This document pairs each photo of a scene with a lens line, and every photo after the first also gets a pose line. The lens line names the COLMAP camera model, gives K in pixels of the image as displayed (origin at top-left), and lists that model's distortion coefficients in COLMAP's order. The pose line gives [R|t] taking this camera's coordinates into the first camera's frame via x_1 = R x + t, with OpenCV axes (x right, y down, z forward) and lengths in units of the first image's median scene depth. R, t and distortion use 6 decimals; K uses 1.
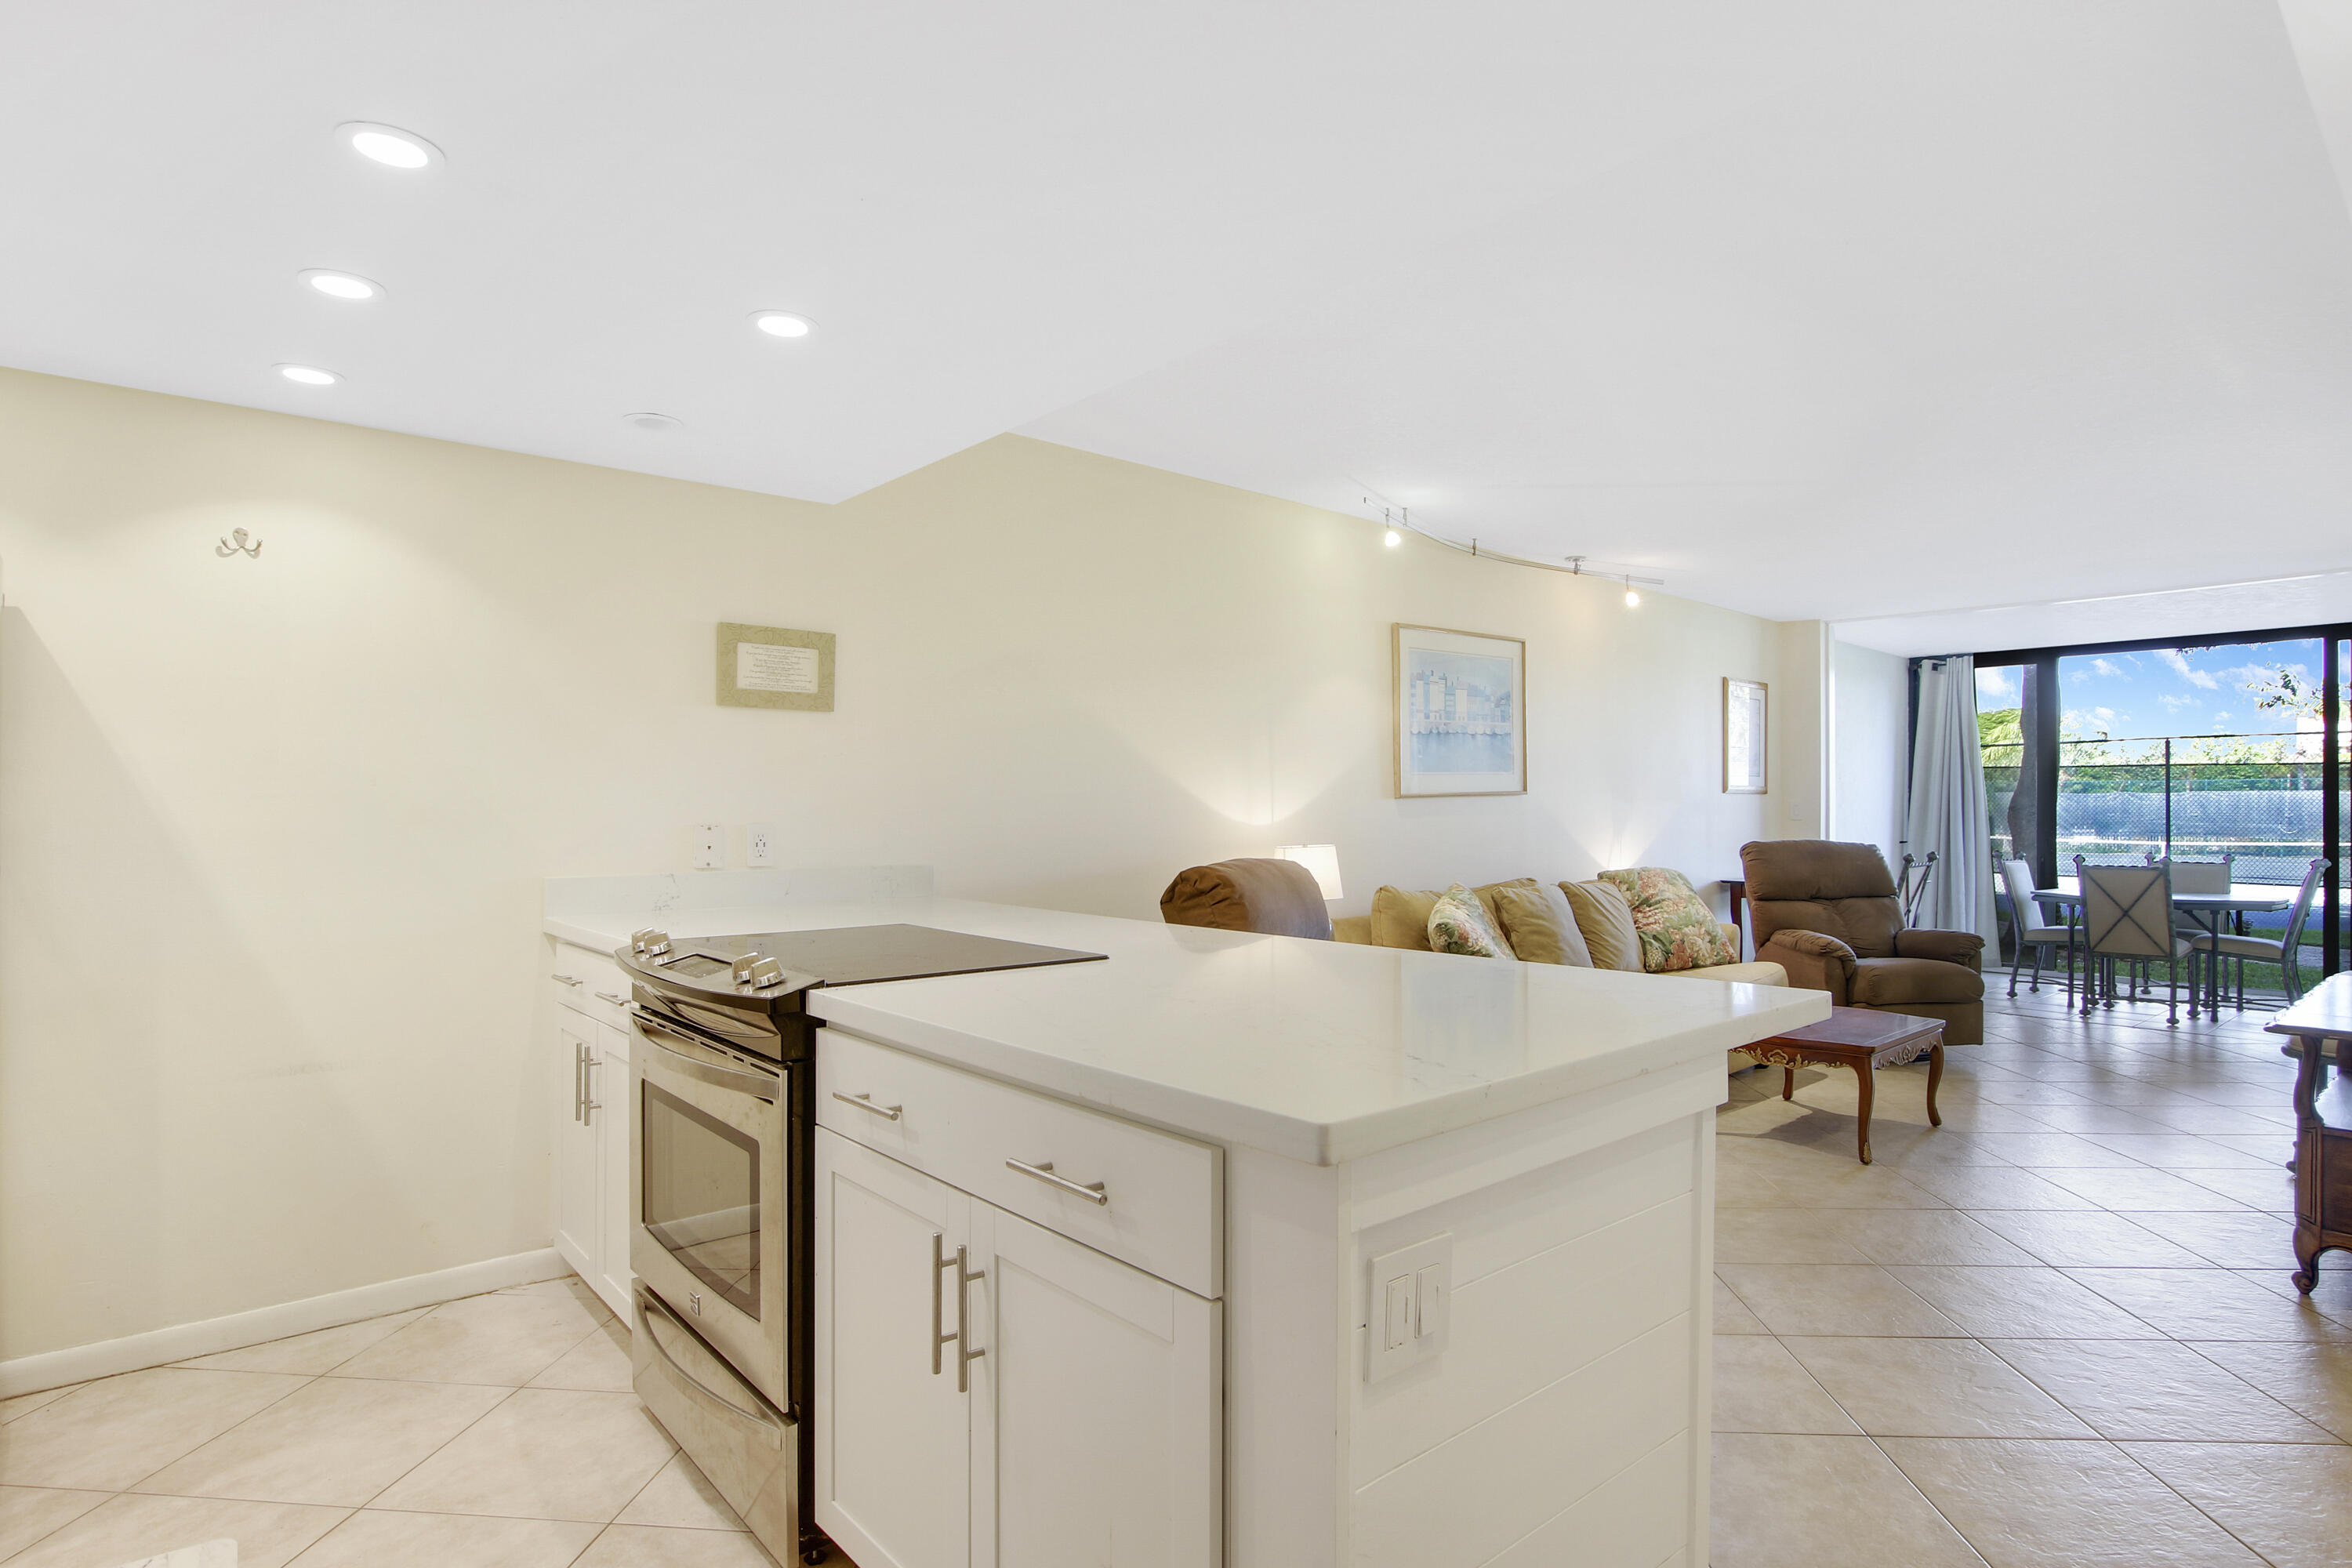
lens RADIAL K [[1210.7, 0, 1164.1], [0, 1210.7, 800.2], [0, 0, 1]] dist [-0.033831, 0.004139]
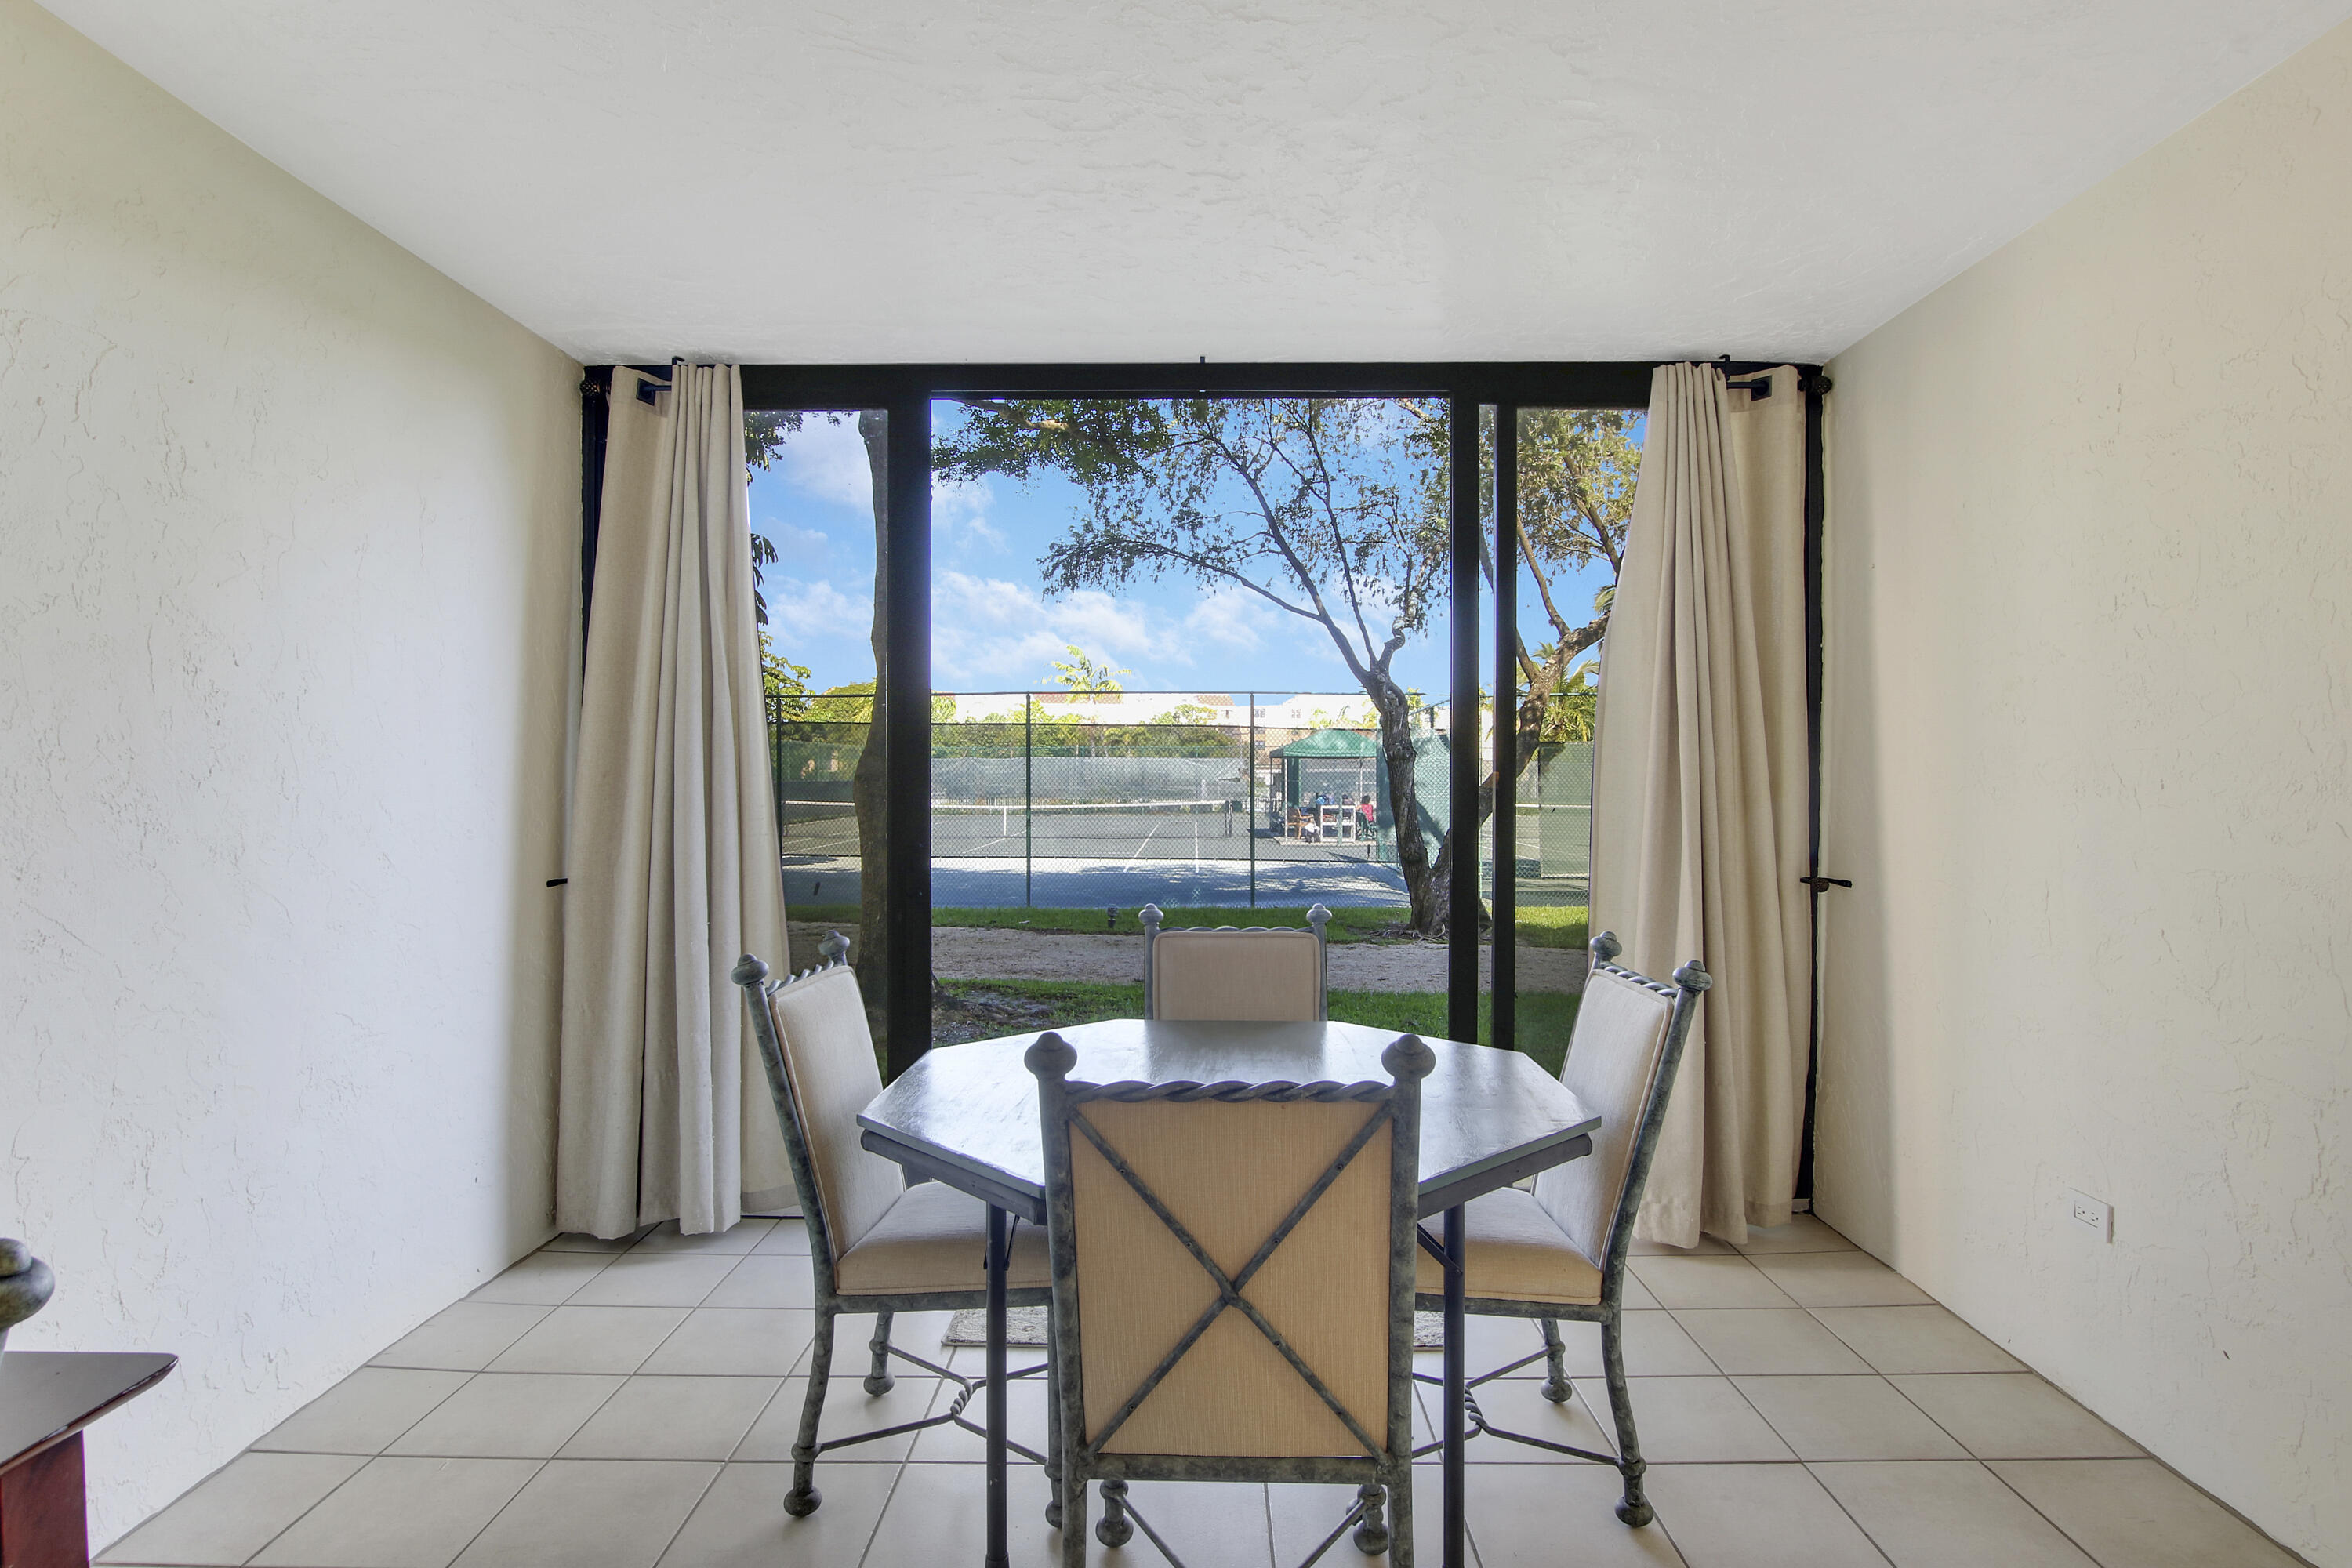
lens RADIAL K [[1210.7, 0, 1173.1], [0, 1210.7, 782.2], [0, 0, 1]] dist [-0.033831, 0.004139]
pose [[0.656472, -0.011264, 0.754266, 0.976983], [0.001776, 0.999909, 0.013387, 0.001842], [-0.754348, -0.007449, 0.656432, 1.318153]]
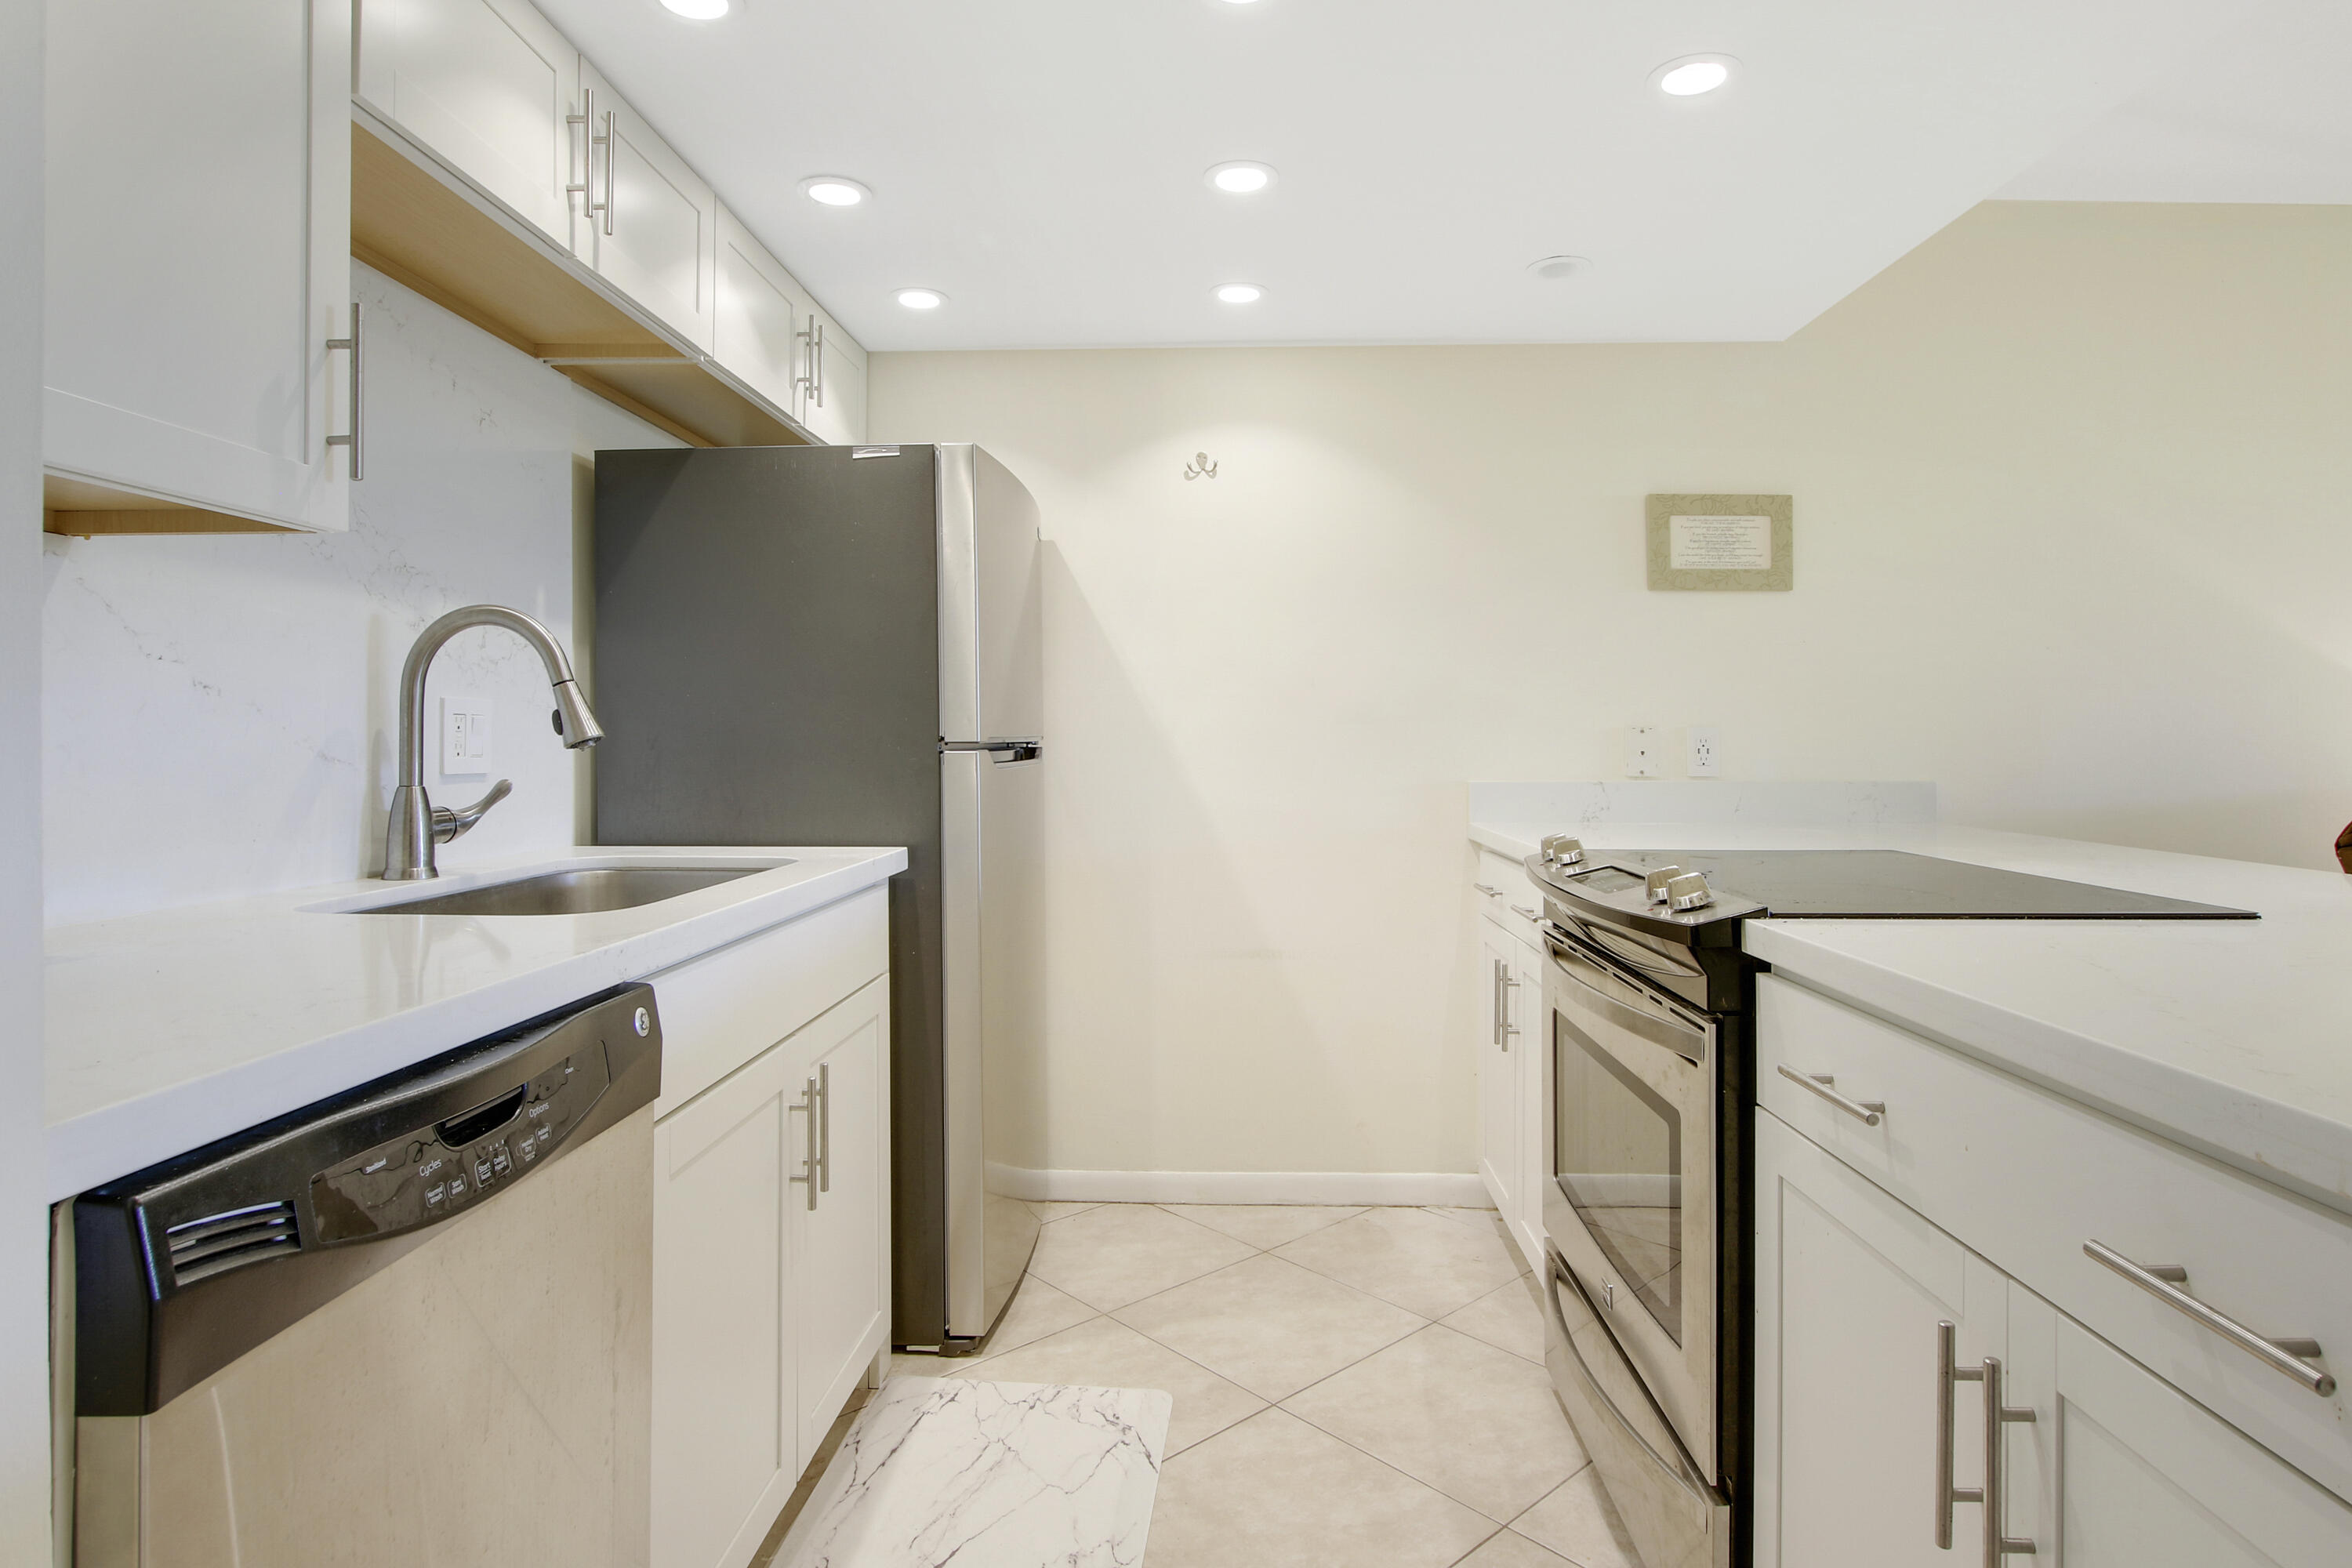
lens RADIAL K [[1210.7, 0, 1188.8], [0, 1210.7, 696.3], [0, 0, 1]] dist [-0.033831, 0.004139]
pose [[0.734982, -0.024429, -0.677647, -0.019155], [0.003097, 0.999461, -0.032670, 0.019259], [0.678080, 0.021913, 0.734661, 0.099839]]
